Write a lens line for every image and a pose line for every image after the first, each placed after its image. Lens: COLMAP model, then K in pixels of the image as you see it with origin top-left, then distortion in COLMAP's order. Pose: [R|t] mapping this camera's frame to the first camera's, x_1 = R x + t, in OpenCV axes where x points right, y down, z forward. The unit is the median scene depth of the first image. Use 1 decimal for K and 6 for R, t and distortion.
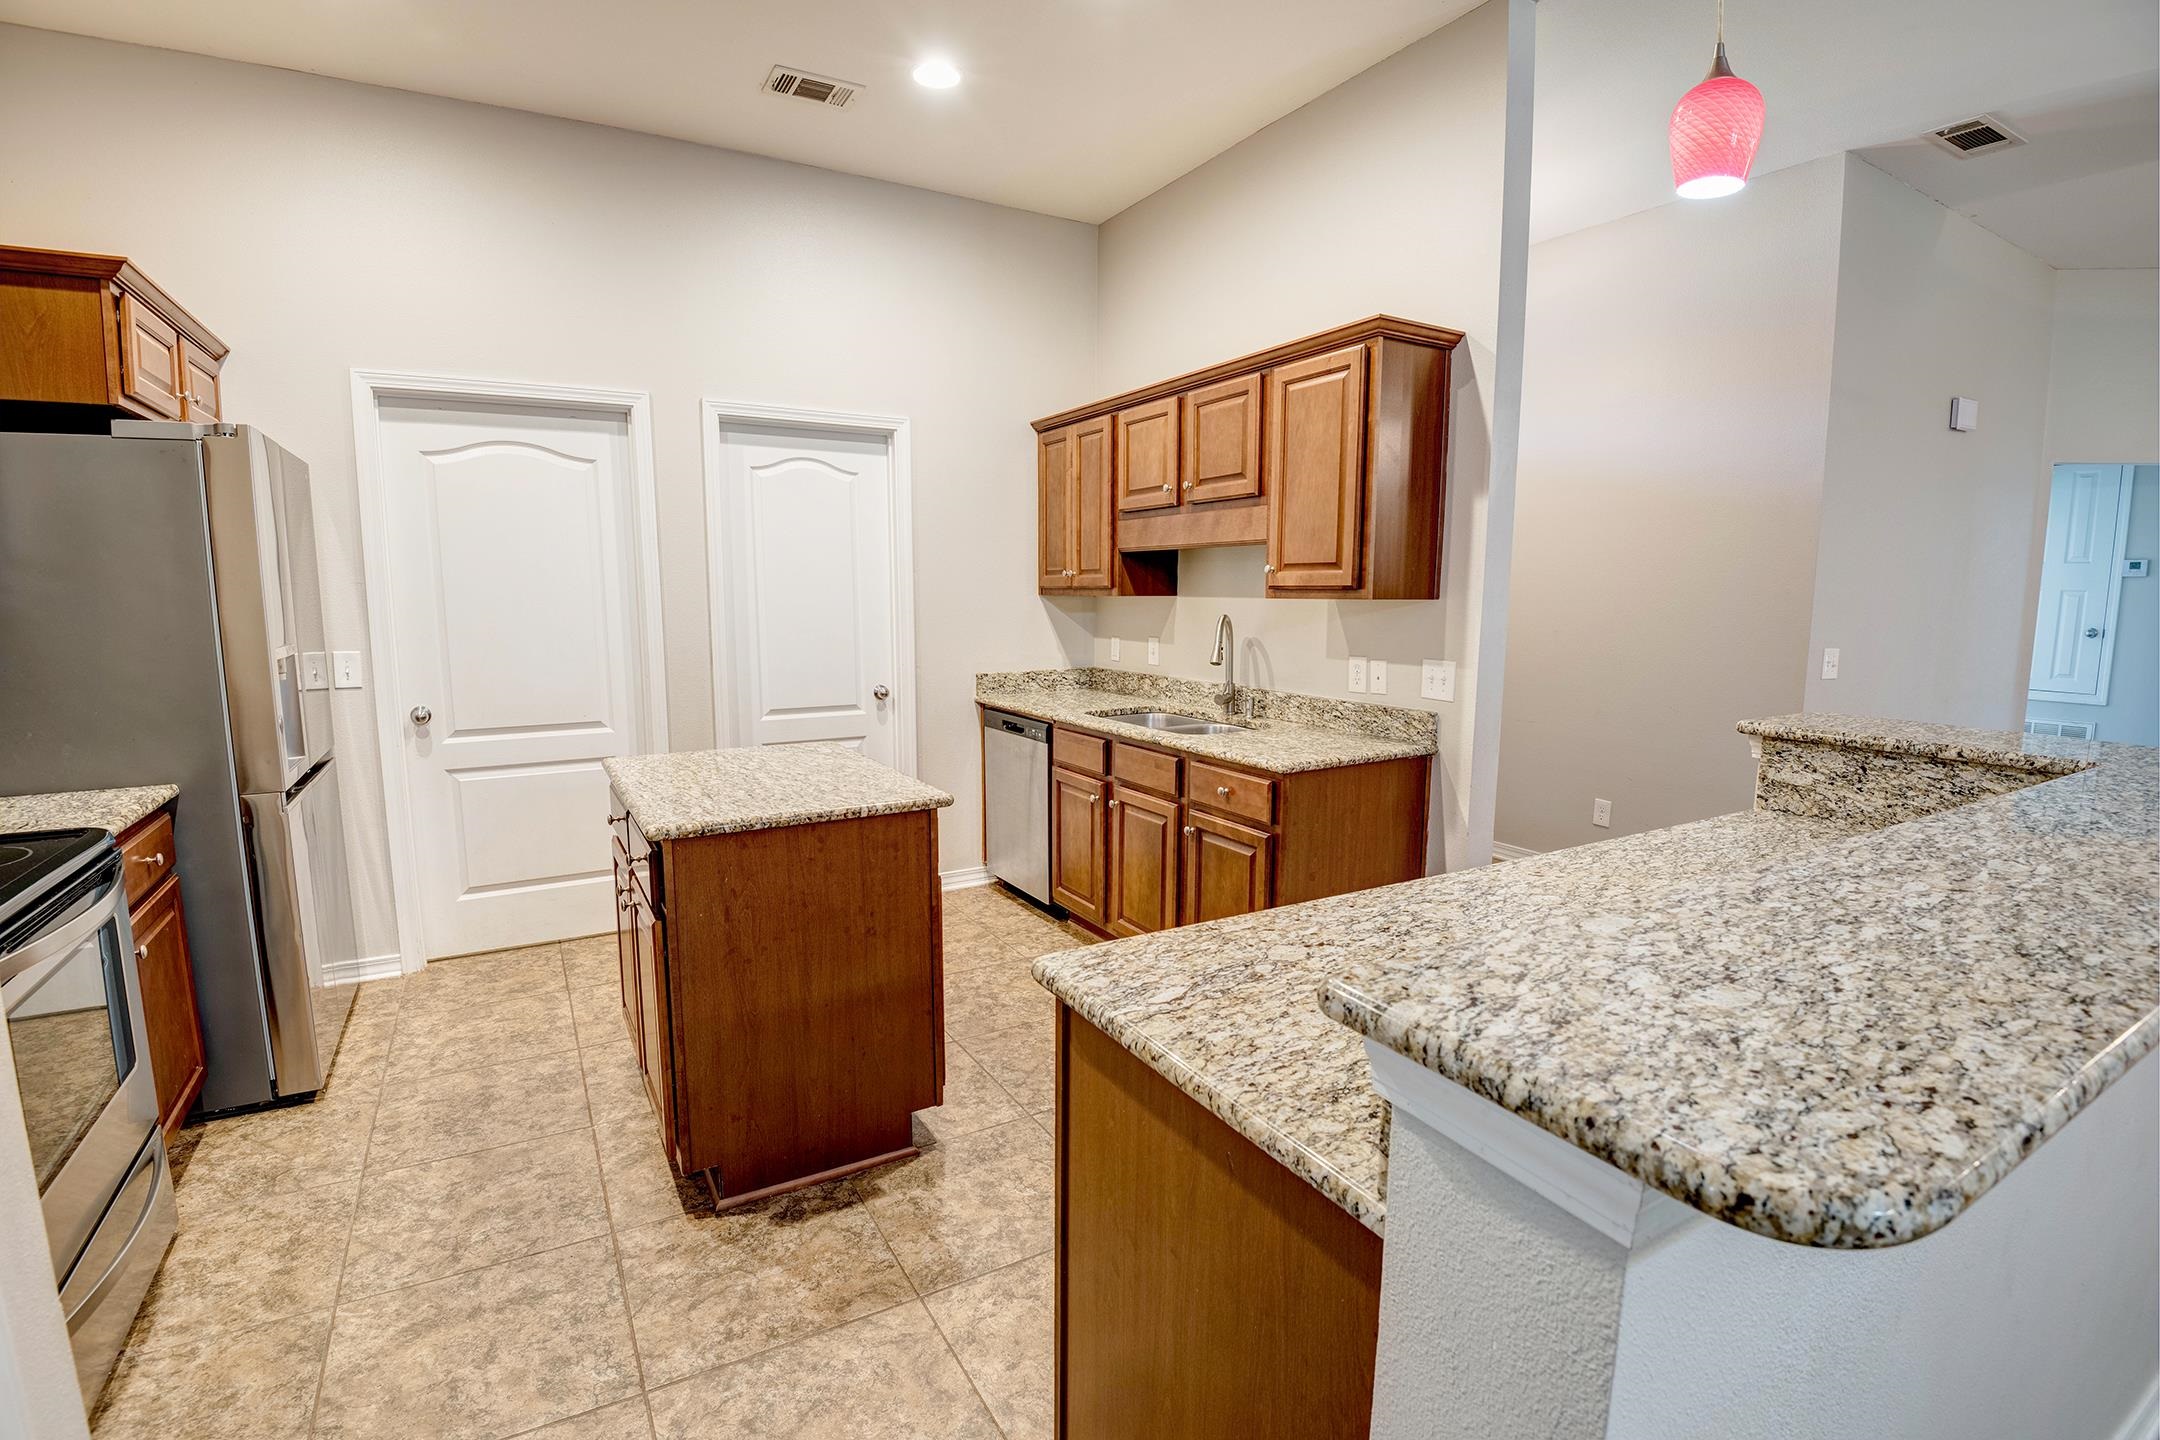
lens RADIAL K [[1005.1, 0, 1083.7], [0, 1005.1, 721.0], [0, 0, 1]] dist [-0.030033, -0.007647]
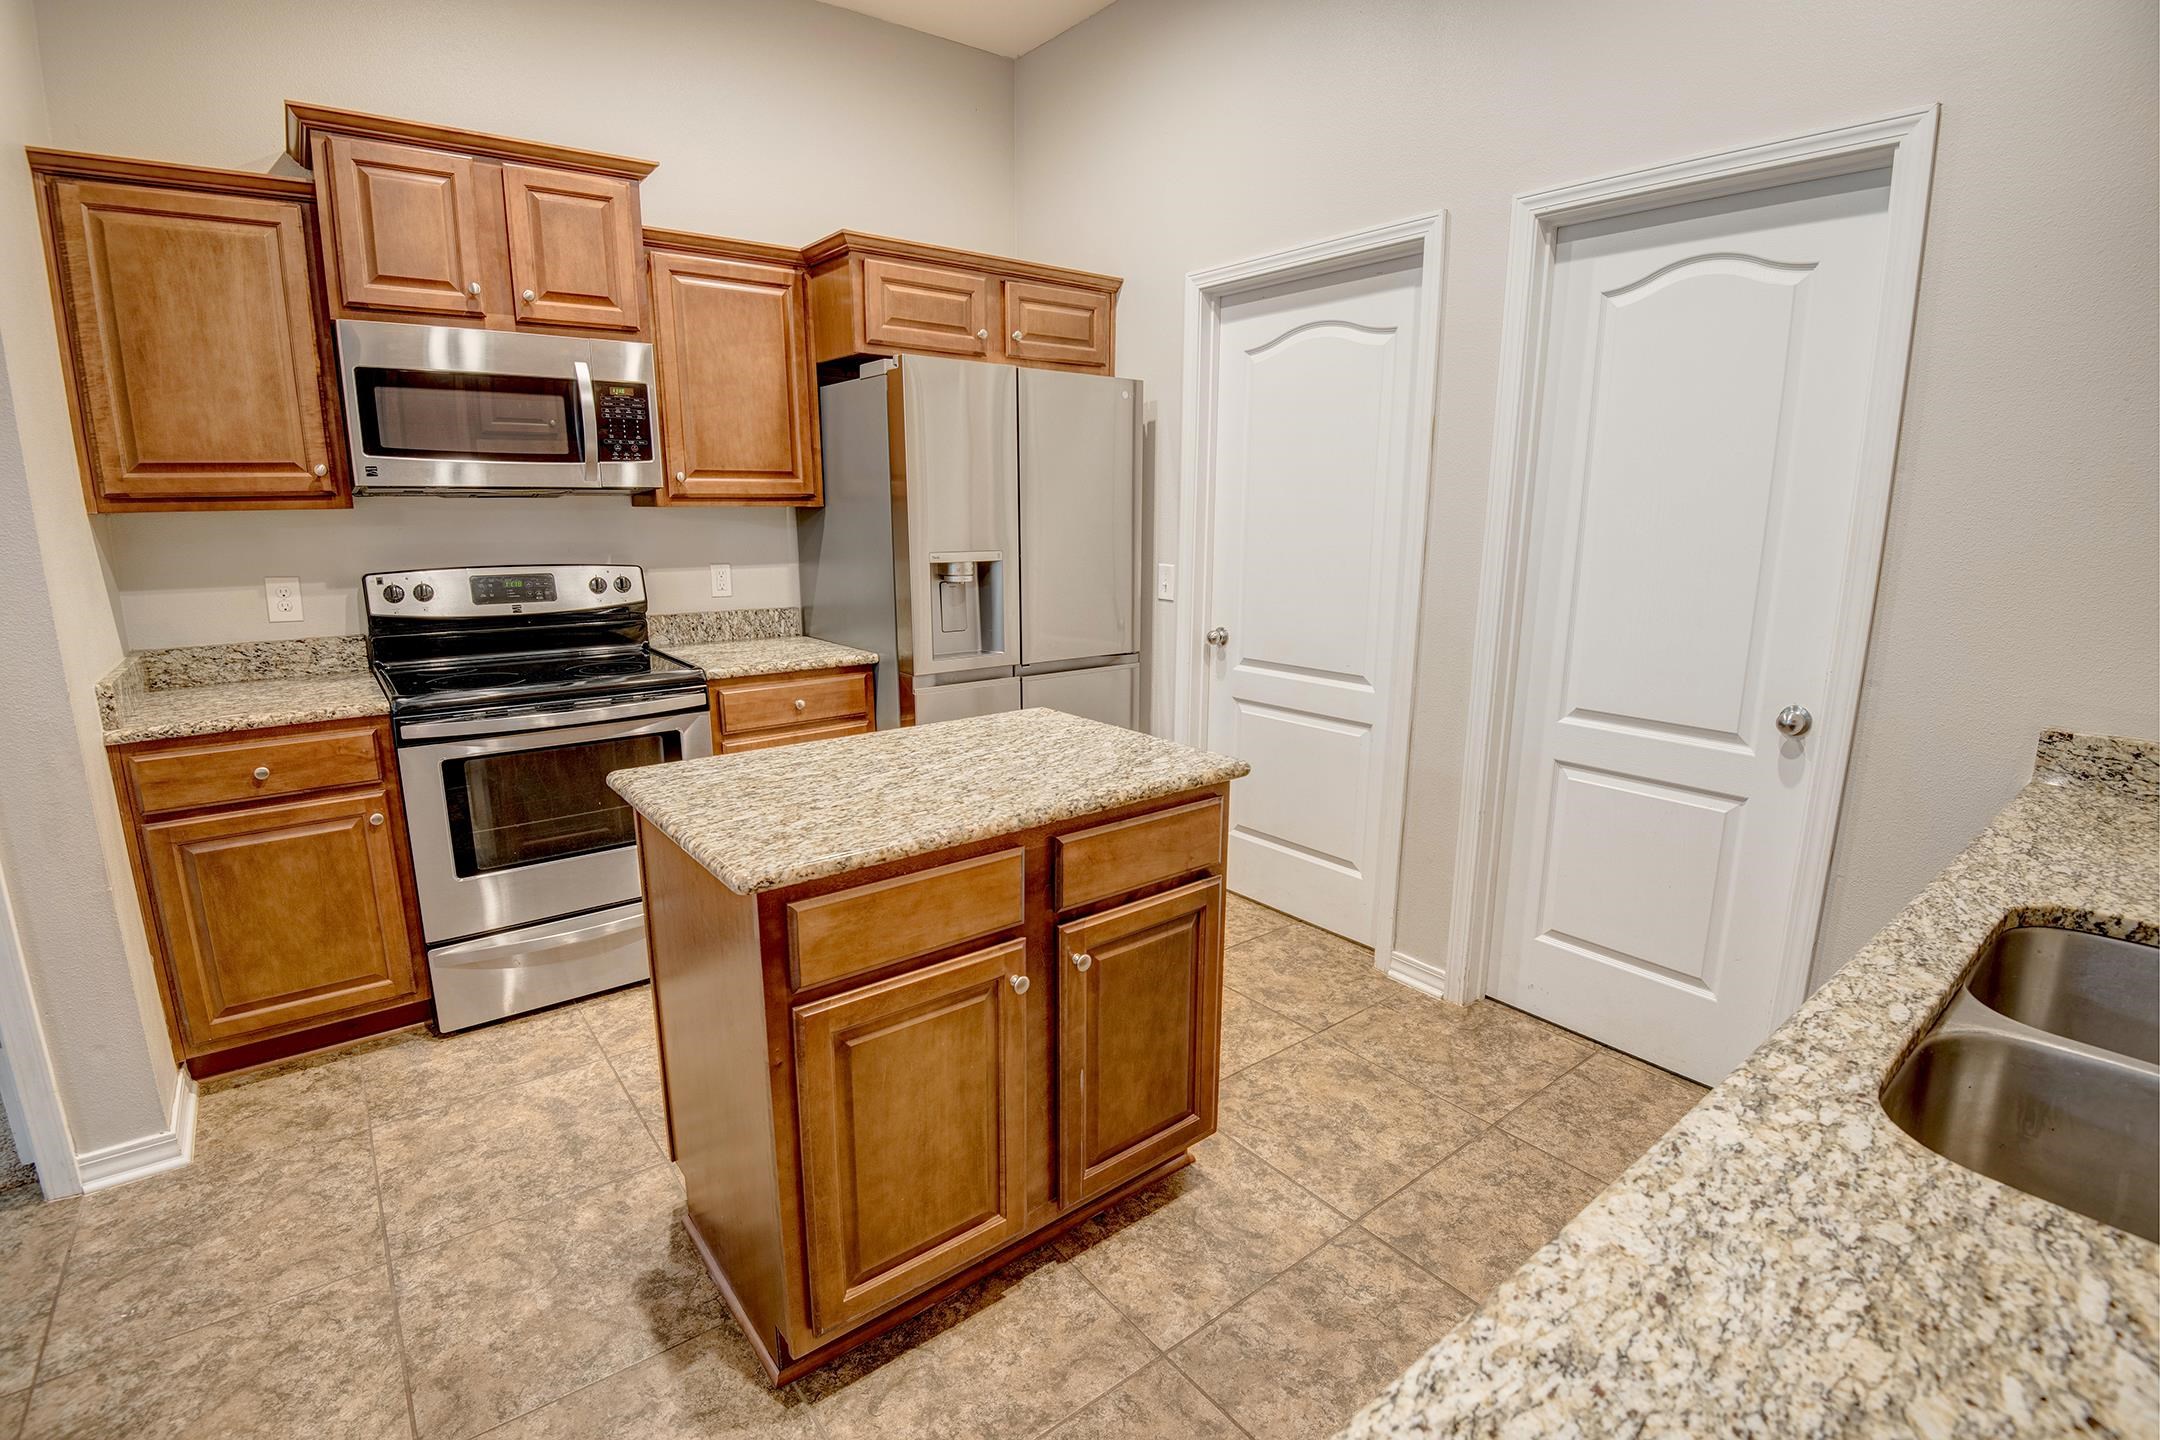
lens RADIAL K [[1005.1, 0, 1066.4], [0, 1005.1, 717.4], [0, 0, 1]] dist [-0.030033, -0.007647]
pose [[0.136307, 0.204558, -0.969318, 0.341114], [-0.134414, 0.973221, 0.186480, -0.114469], [0.981506, 0.104872, 0.160152, 0.906672]]
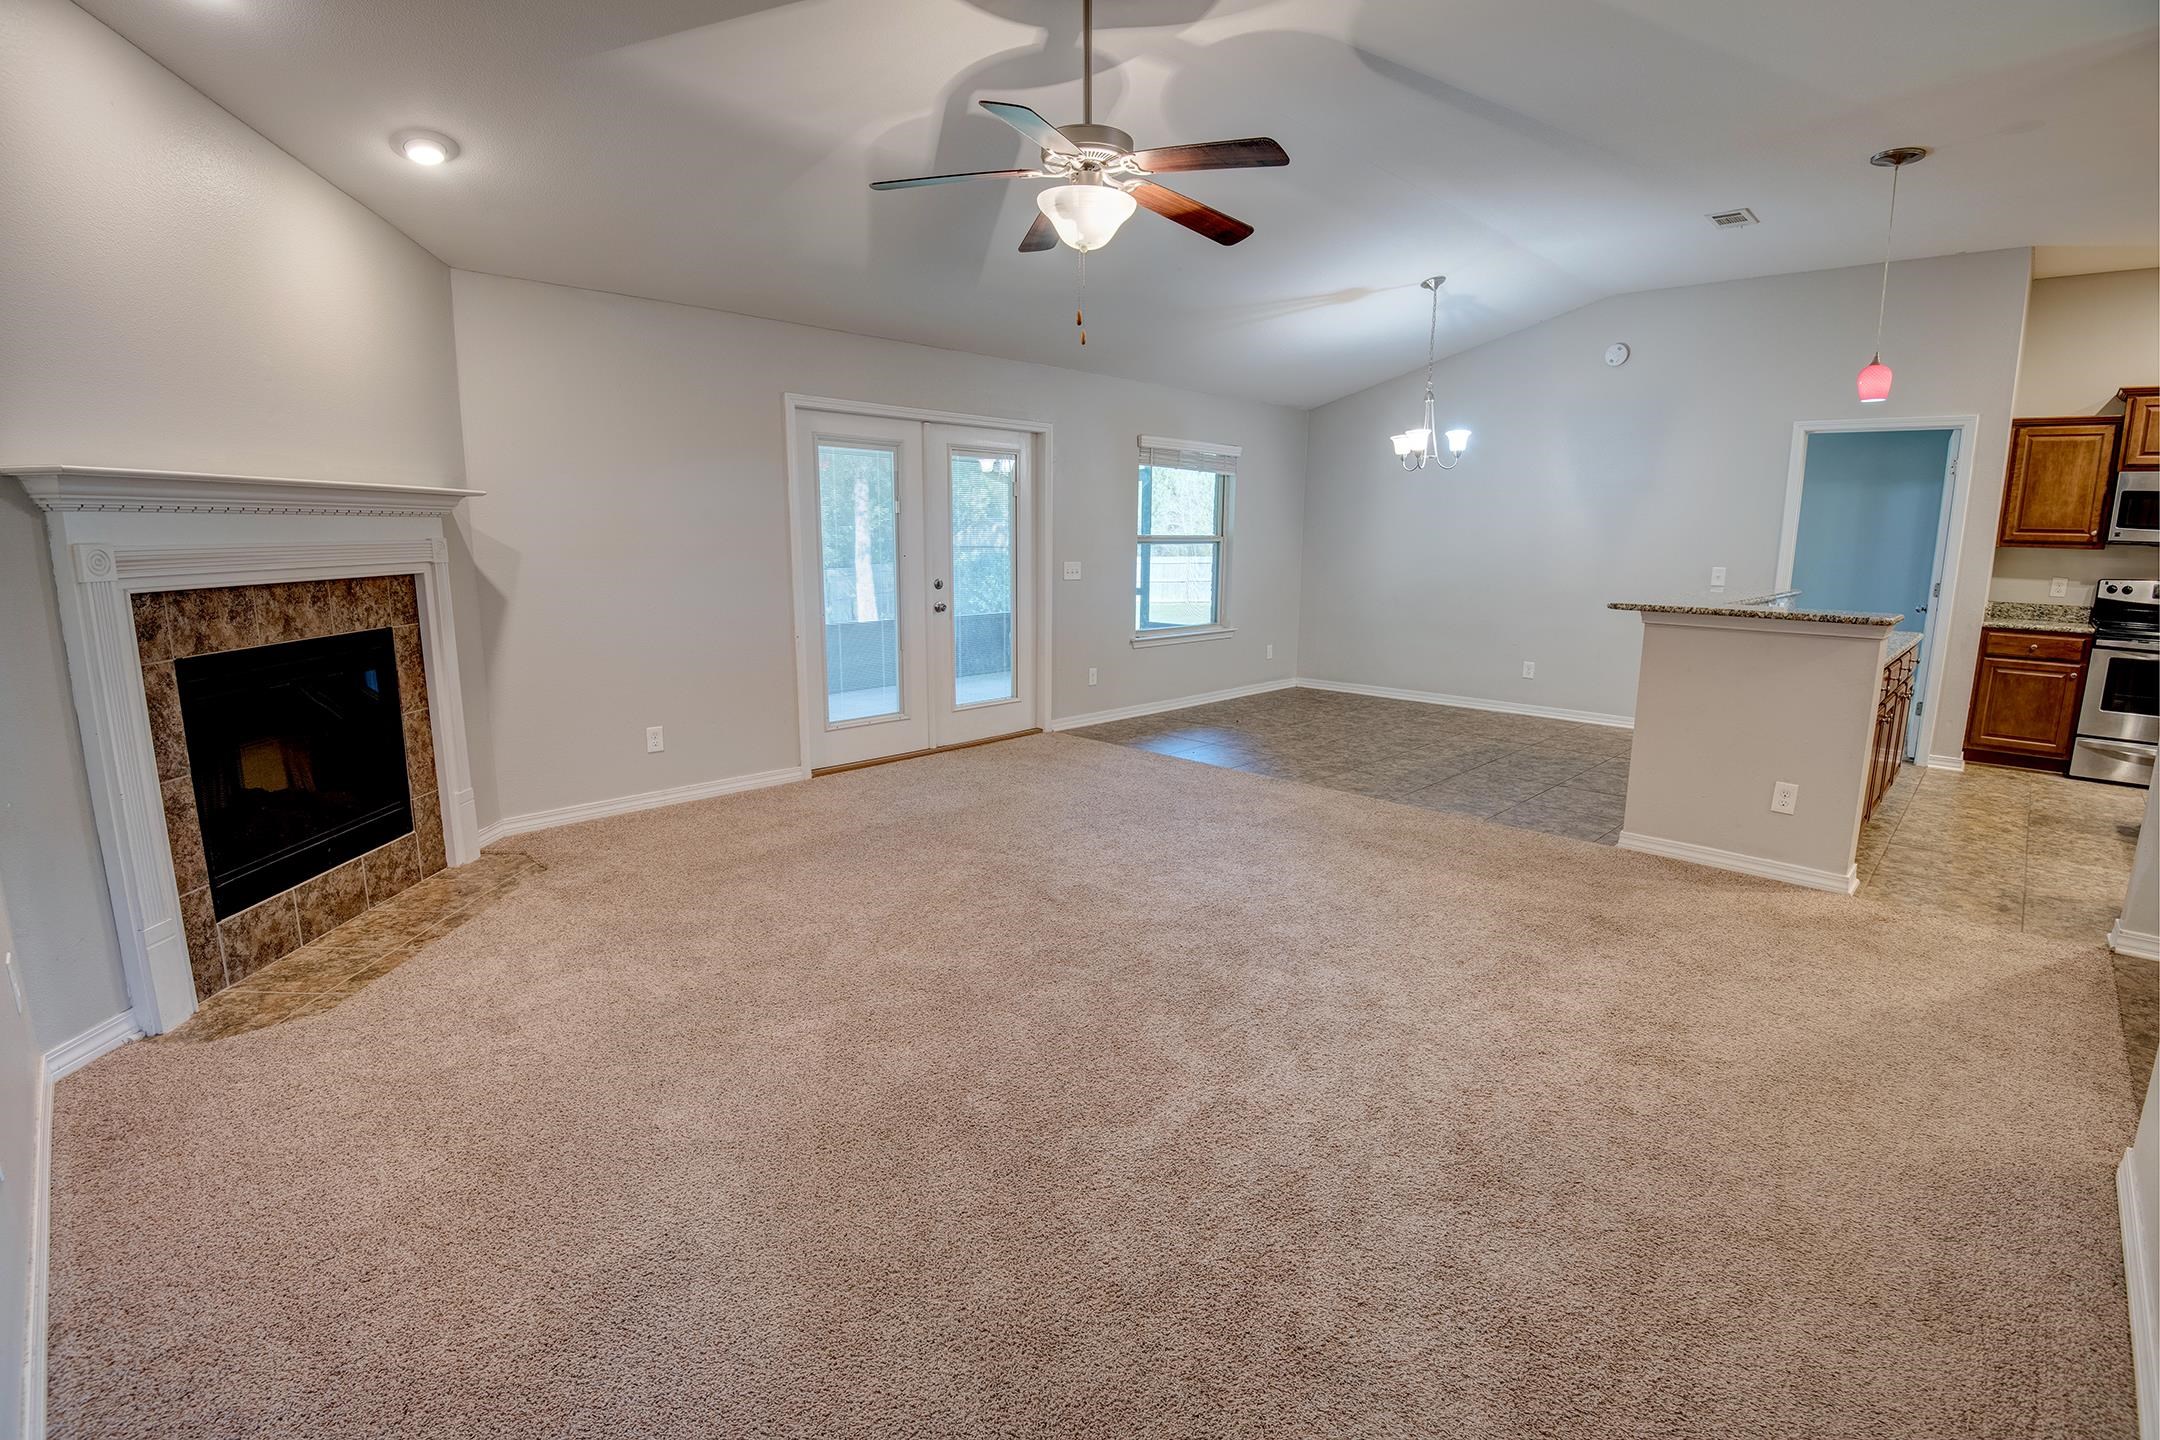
lens RADIAL K [[1005.1, 0, 1109.1], [0, 1005.1, 733.9], [0, 0, 1]] dist [-0.030033, -0.007647]
pose [[-0.956673, 0.045186, -0.287637, 2.002934], [-0.050709, 0.946930, 0.317415, -0.217837], [0.286715, 0.318248, -0.903611, 1.775369]]
